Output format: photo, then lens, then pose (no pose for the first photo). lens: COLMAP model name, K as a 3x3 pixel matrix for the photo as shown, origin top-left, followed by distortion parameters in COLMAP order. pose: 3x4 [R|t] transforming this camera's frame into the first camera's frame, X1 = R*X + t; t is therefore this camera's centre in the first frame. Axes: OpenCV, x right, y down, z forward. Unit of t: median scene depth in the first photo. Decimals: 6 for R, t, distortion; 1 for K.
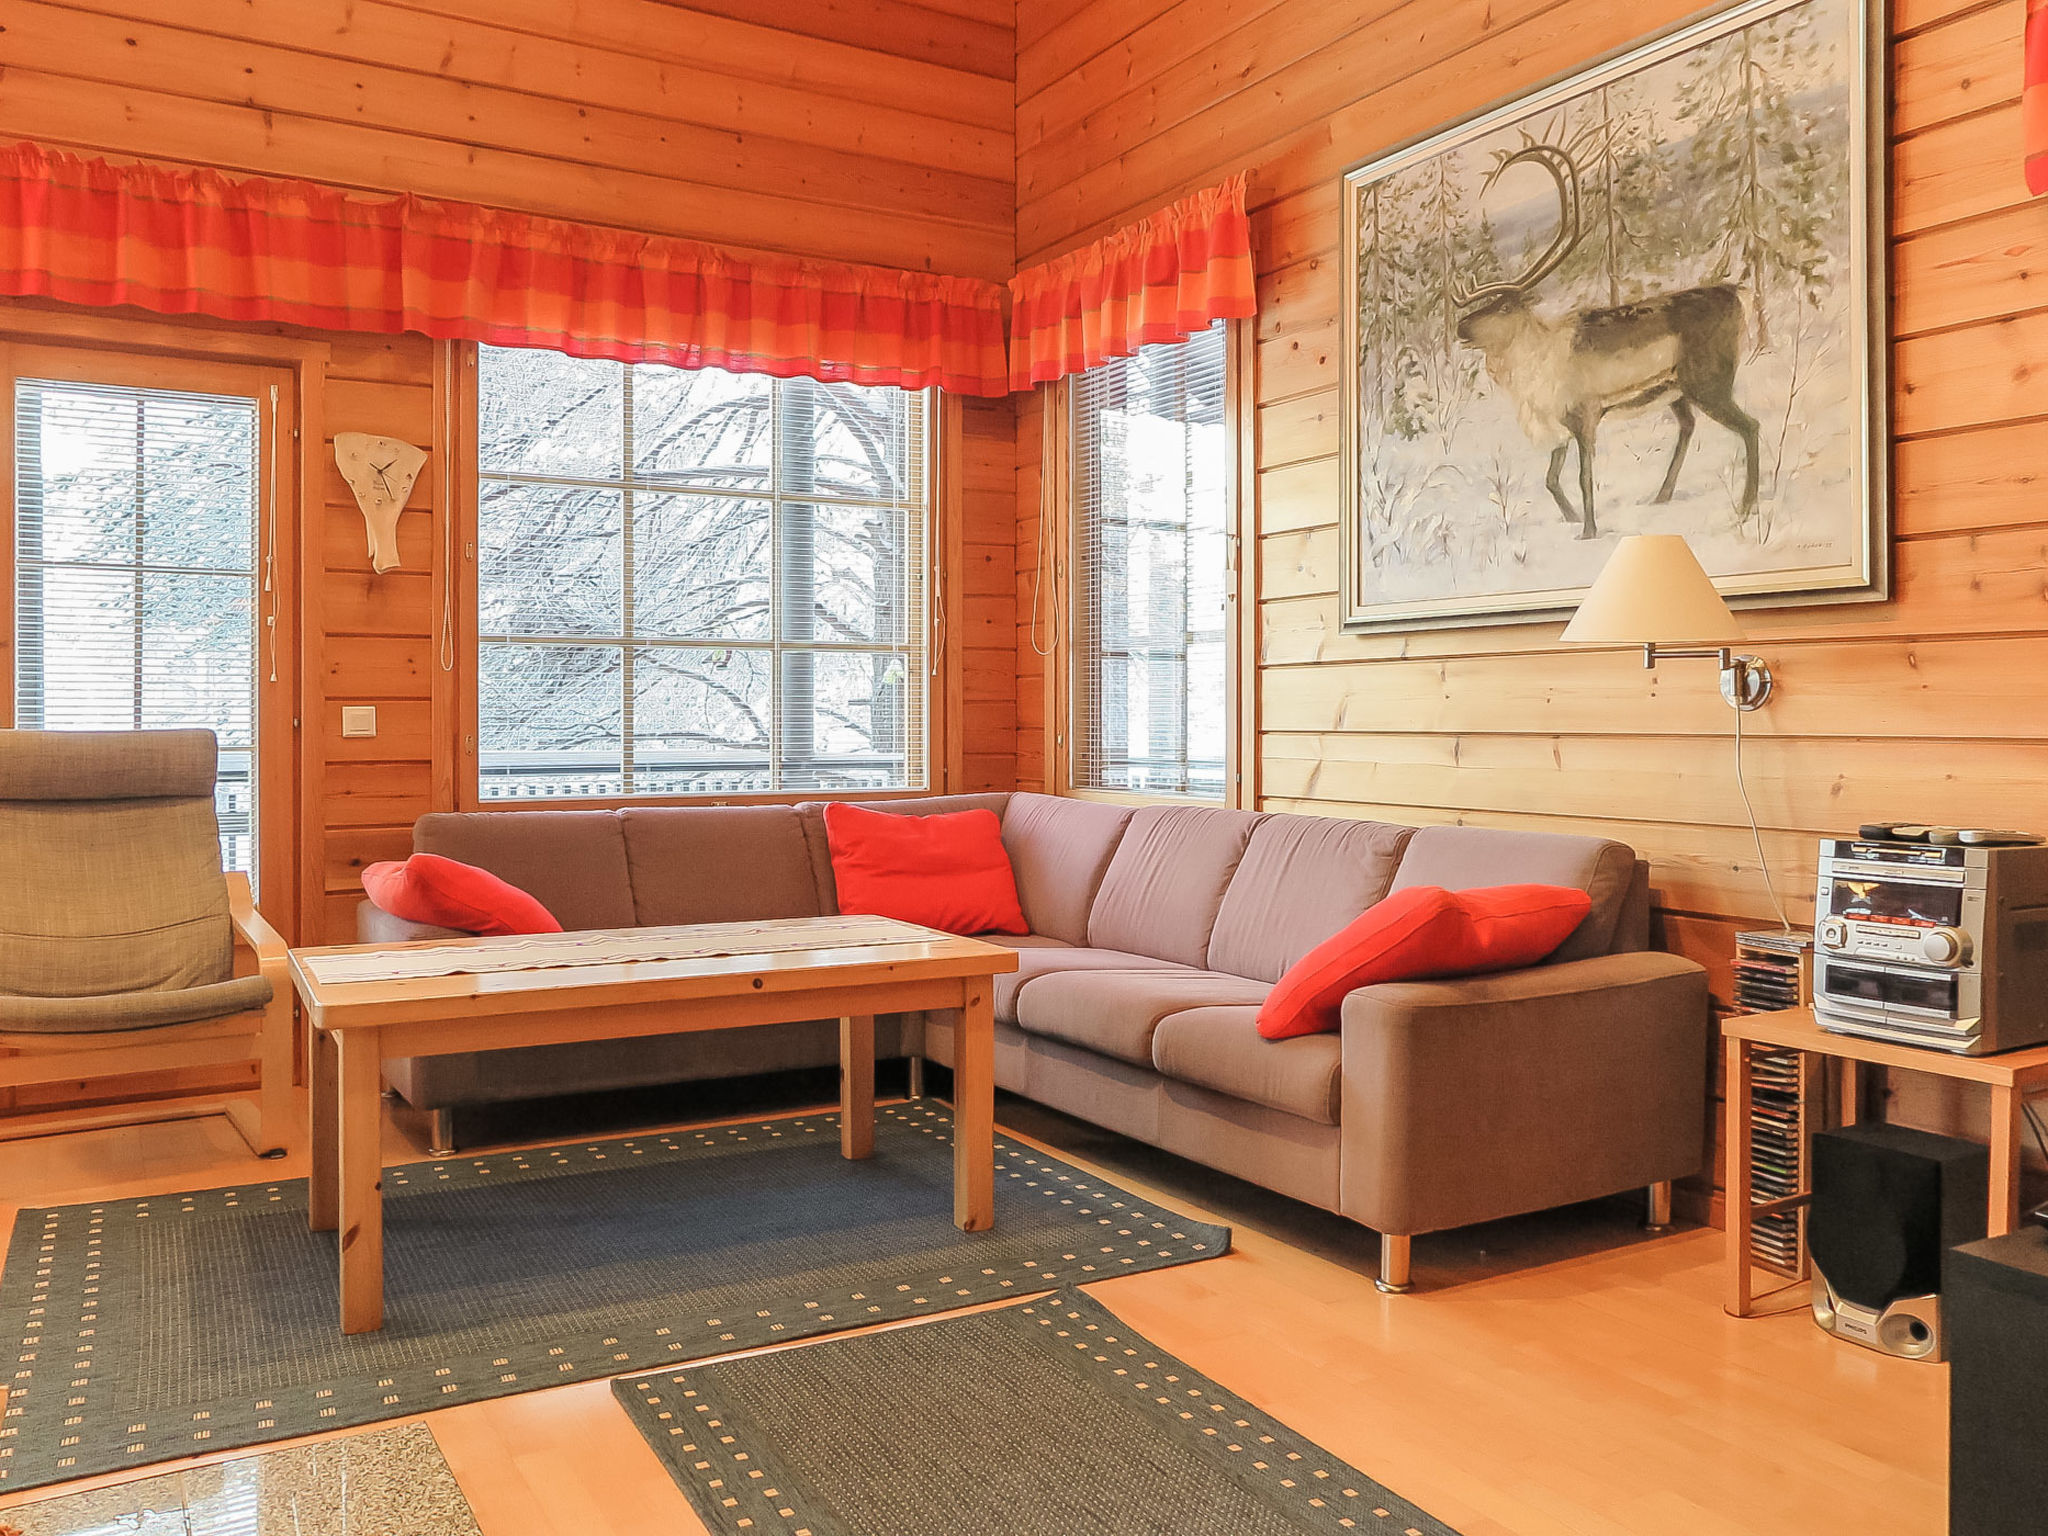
lens RADIAL K [[1589.7, 0, 1024.0], [0, 1589.7, 768.0], [0, 0, 1]] dist [-0.015589, 0.003728]
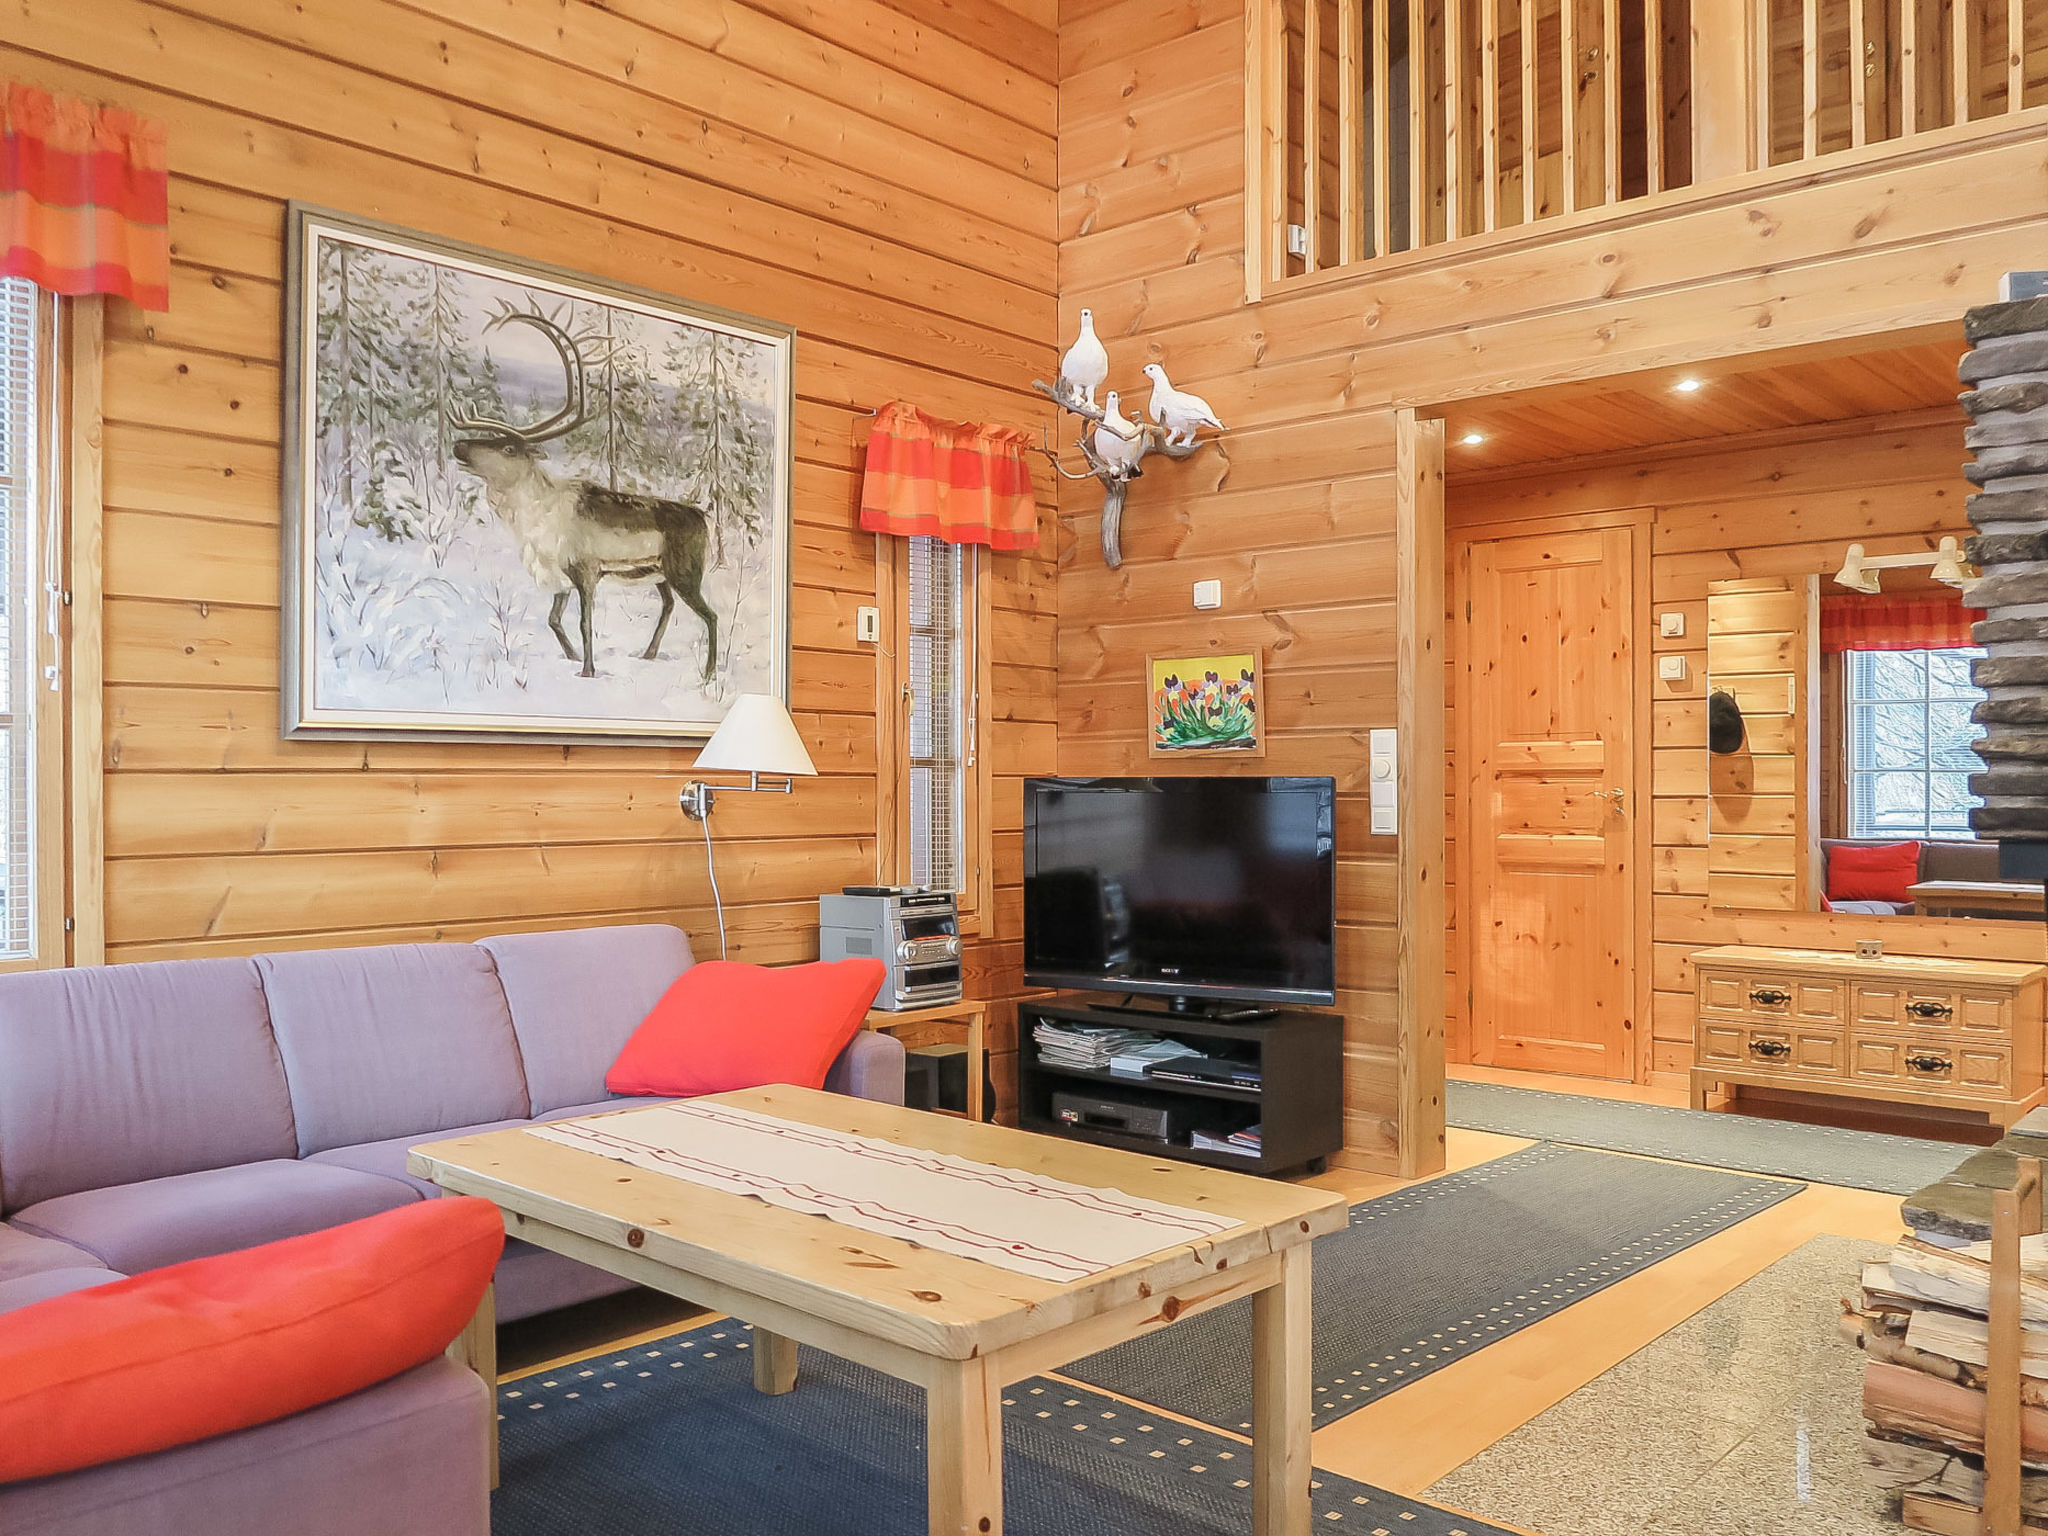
lens RADIAL K [[1629.7, 0, 1024.0], [0, 1629.7, 768.0], [0, 0, 1]] dist [-0.063688, 0.008063]
pose [[-0.289267, -0.018910, 0.957062, -0.837346], [0.007236, 0.999733, 0.021941, -0.093898], [-0.957221, 0.013272, -0.289053, 0.968546]]
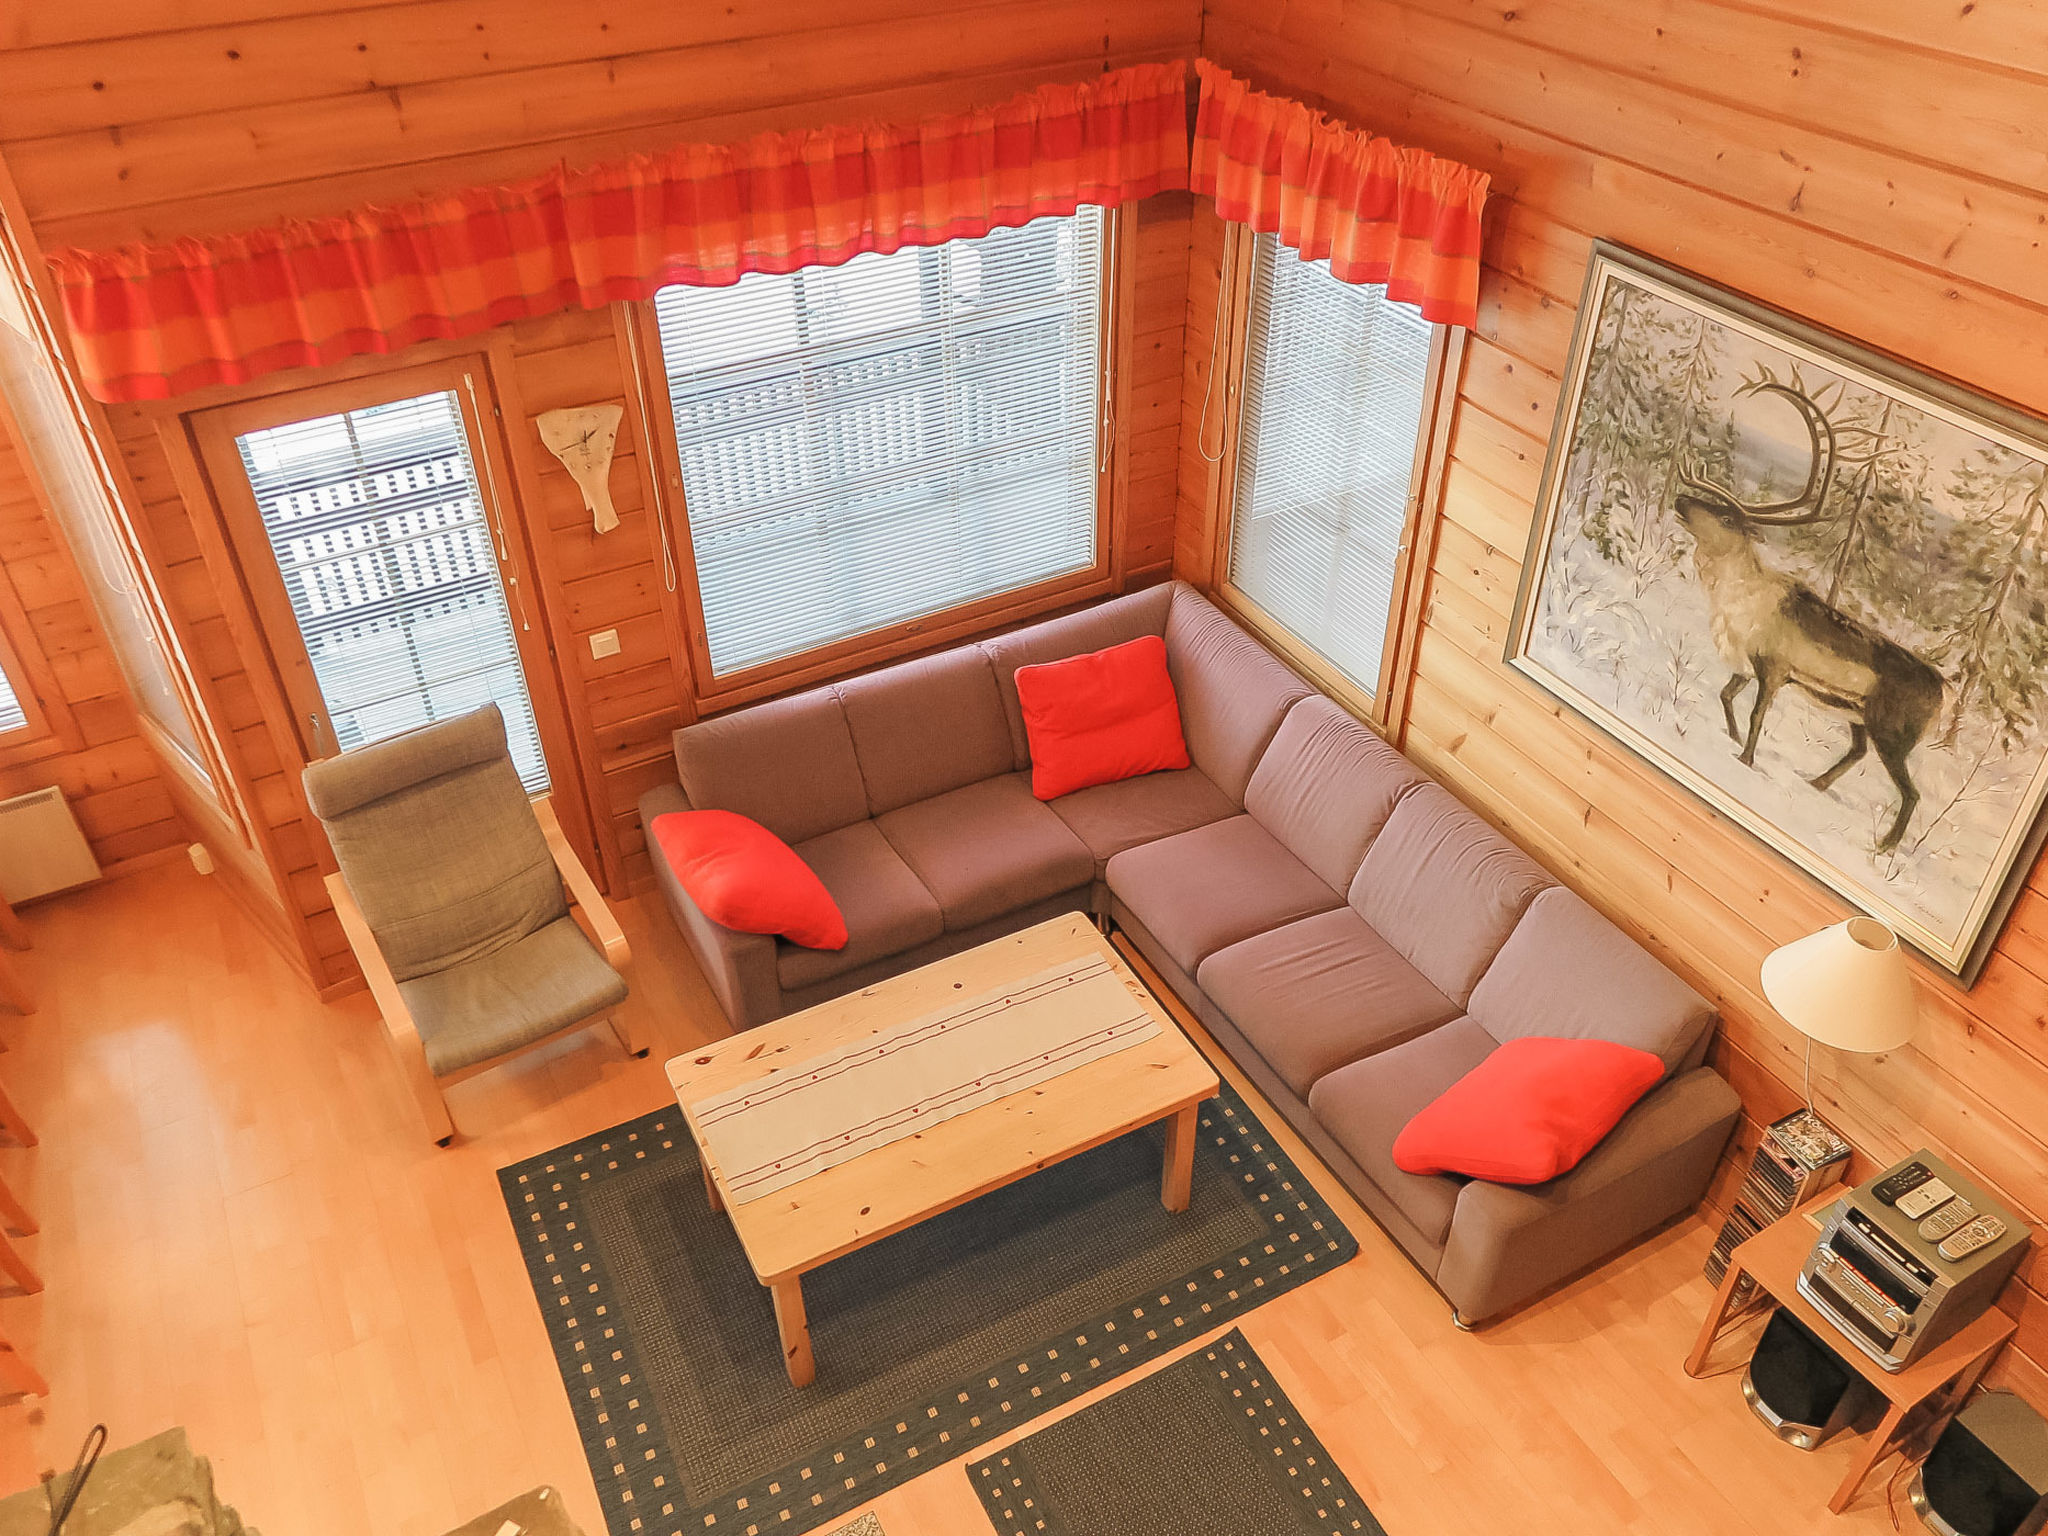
lens RADIAL K [[1534.2, 0, 1024.0], [0, 1534.2, 768.0], [0, 0, 1]] dist [0.001370, -0.003948]
pose [[0.999406, 0.012805, -0.031980, -0.107557], [0.008771, 0.803145, 0.595719, -0.735194], [0.033313, -0.595646, 0.802556, 0.108066]]
